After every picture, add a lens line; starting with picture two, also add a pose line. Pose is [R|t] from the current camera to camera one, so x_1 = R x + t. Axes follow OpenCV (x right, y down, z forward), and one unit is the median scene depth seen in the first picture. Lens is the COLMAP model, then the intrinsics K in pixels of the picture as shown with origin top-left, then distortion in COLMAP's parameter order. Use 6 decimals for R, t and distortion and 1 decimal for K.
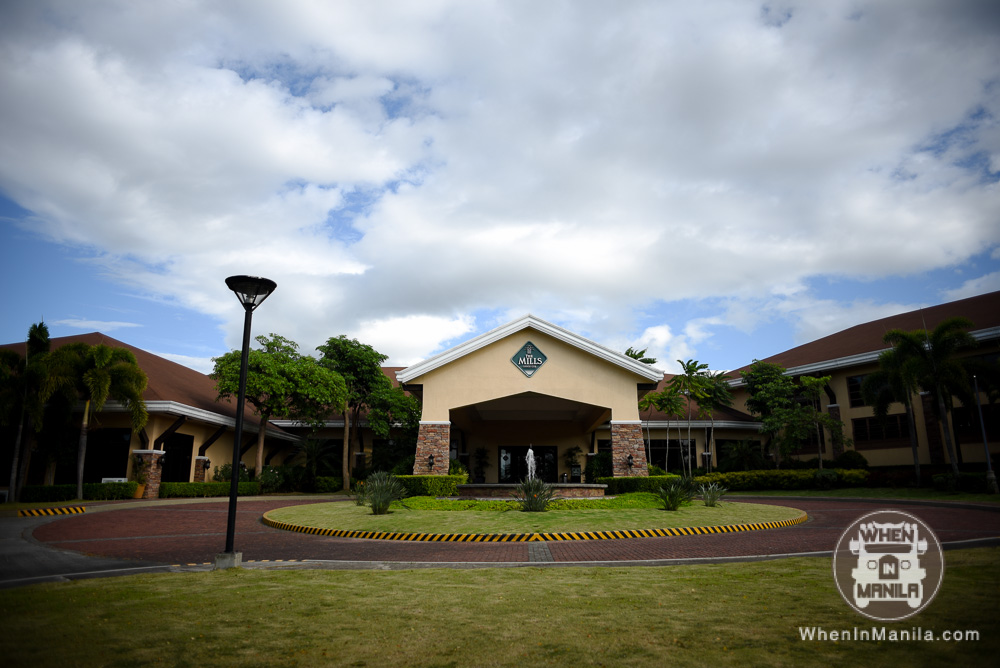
lens RADIAL K [[677.9, 0, 504.5], [0, 677.9, 337.1], [0, 0, 1]] dist [-0.019759, -0.000895]
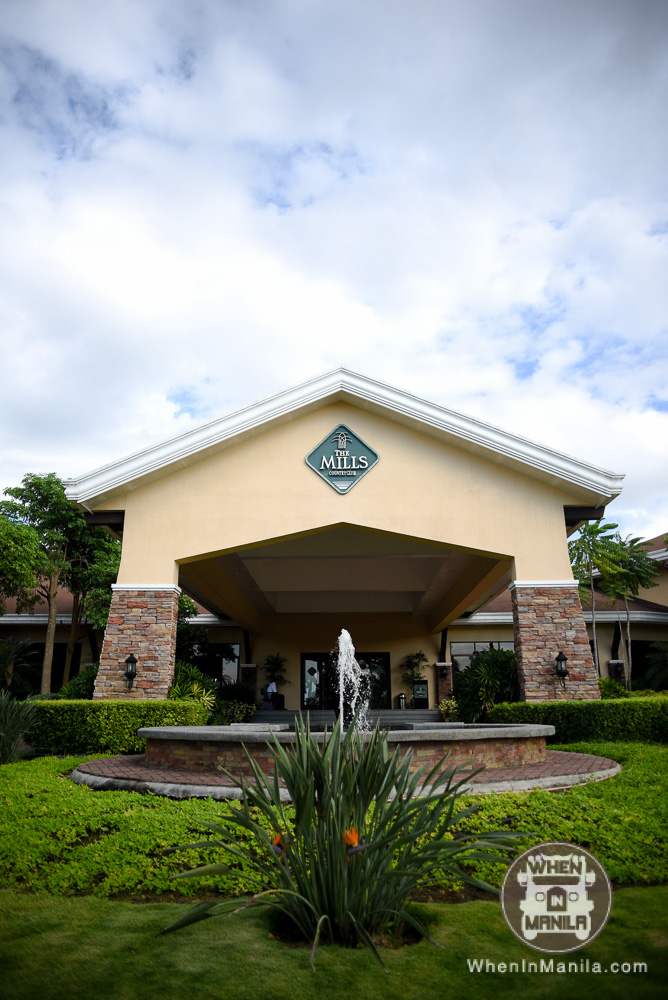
lens RADIAL K [[677.9, 0, 326.9], [0, 677.9, 496.3], [0, 0, 1]] dist [-0.019759, -0.000895]
pose [[0.999982, -0.005226, 0.002879, 0.024023], [0.005455, 0.996277, -0.086036, 0.103650], [-0.002418, 0.086050, 0.996288, 0.517130]]
